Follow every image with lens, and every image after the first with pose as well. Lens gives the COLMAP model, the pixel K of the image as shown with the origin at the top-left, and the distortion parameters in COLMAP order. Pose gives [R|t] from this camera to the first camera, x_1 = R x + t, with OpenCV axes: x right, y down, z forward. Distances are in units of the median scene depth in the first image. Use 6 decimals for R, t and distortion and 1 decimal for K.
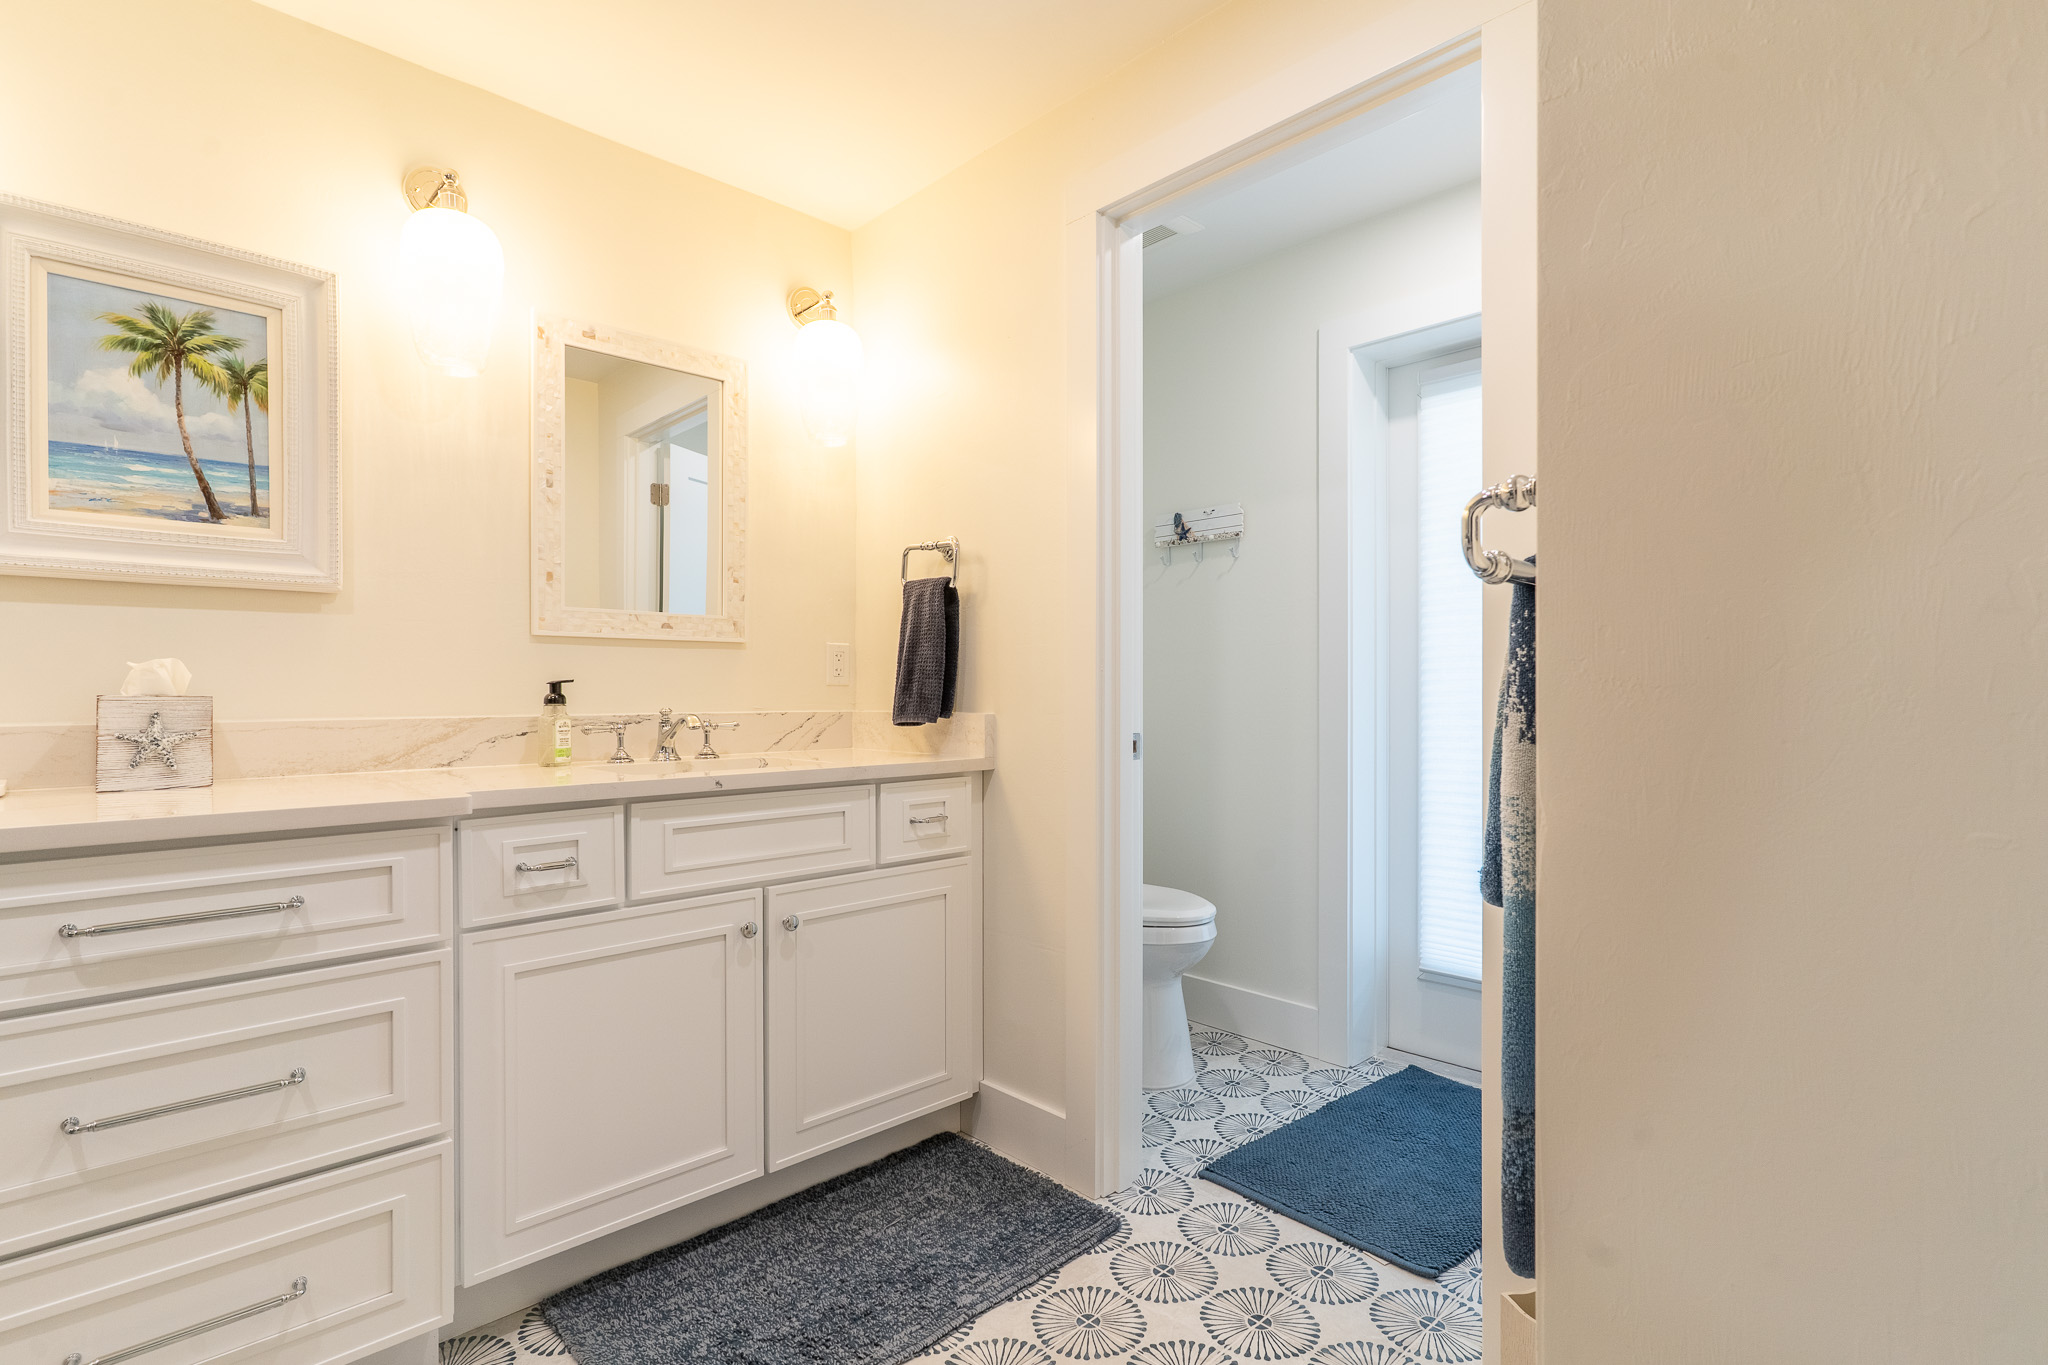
lens RADIAL K [[979.0, 0, 1025.3], [0, 979.0, 692.5], [0, 0, 1]] dist [0.001086, 0.000476]
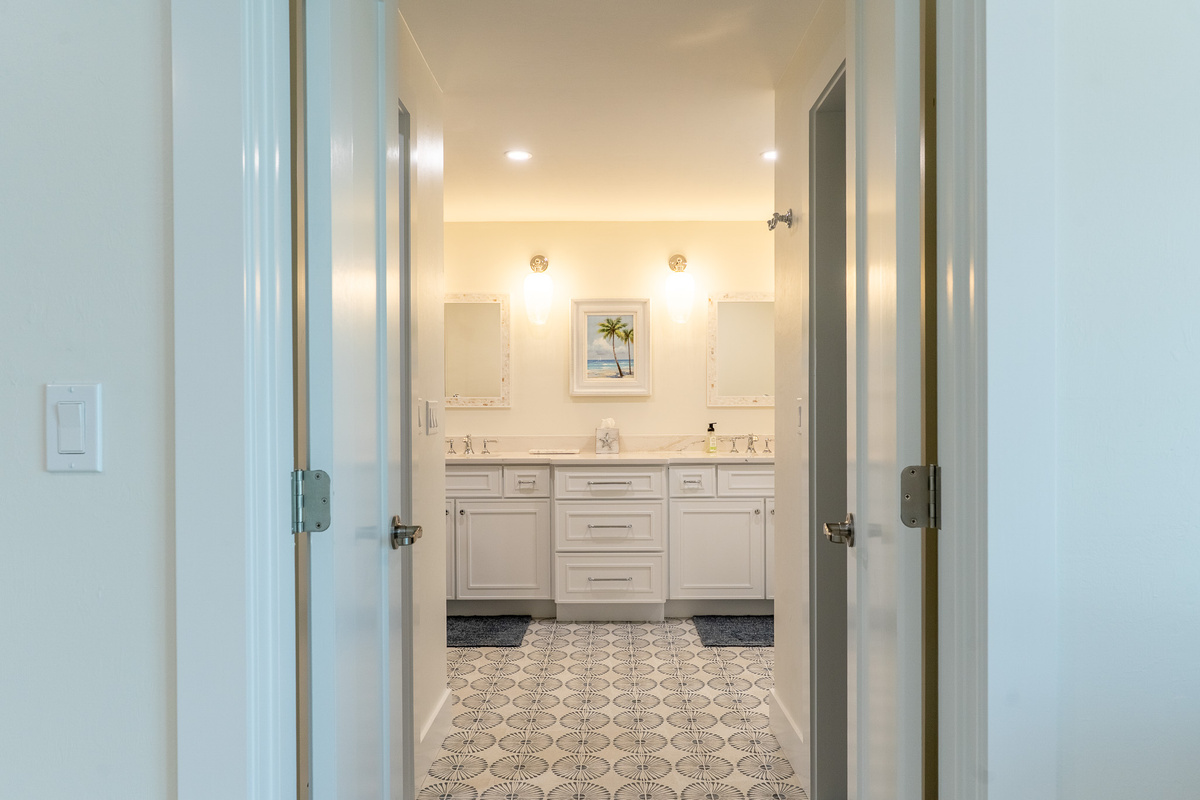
lens RADIAL K [[735.3, 0, 600.0], [0, 735.3, 400.0], [0, 0, 1]] dist [-0.001714, -0.000057]
pose [[0.713186, -0.008761, -0.700920, 0.976966], [0.001134, 0.999935, -0.011345, -0.067756], [0.700974, 0.007296, 0.713149, -0.940964]]
